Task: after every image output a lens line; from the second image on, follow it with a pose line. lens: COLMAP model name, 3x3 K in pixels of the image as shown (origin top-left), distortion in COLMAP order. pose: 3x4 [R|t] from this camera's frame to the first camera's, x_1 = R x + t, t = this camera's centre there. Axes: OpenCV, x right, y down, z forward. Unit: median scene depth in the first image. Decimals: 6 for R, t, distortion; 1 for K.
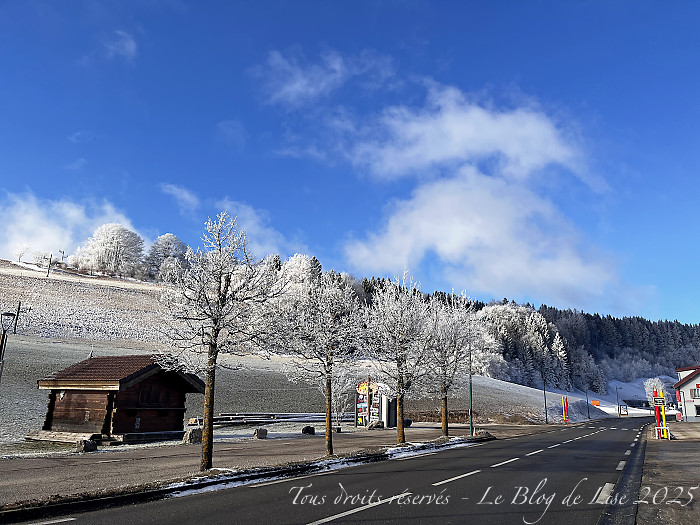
lens RADIAL K [[520.7, 0, 351.0], [0, 520.7, 262.2], [0, 0, 1]] dist [-0.005965, -0.004256]
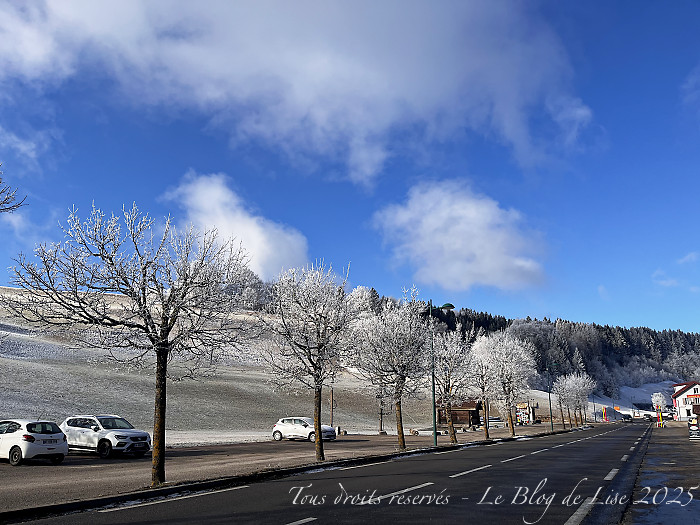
lens RADIAL K [[520.7, 0, 352.6], [0, 520.7, 263.6], [0, 0, 1]] dist [-0.005965, -0.004256]
pose [[0.999884, -0.014781, -0.003765, -0.100844], [0.014756, 0.999868, -0.006774, -0.052392], [0.003865, 0.006718, 0.999970, -0.177258]]
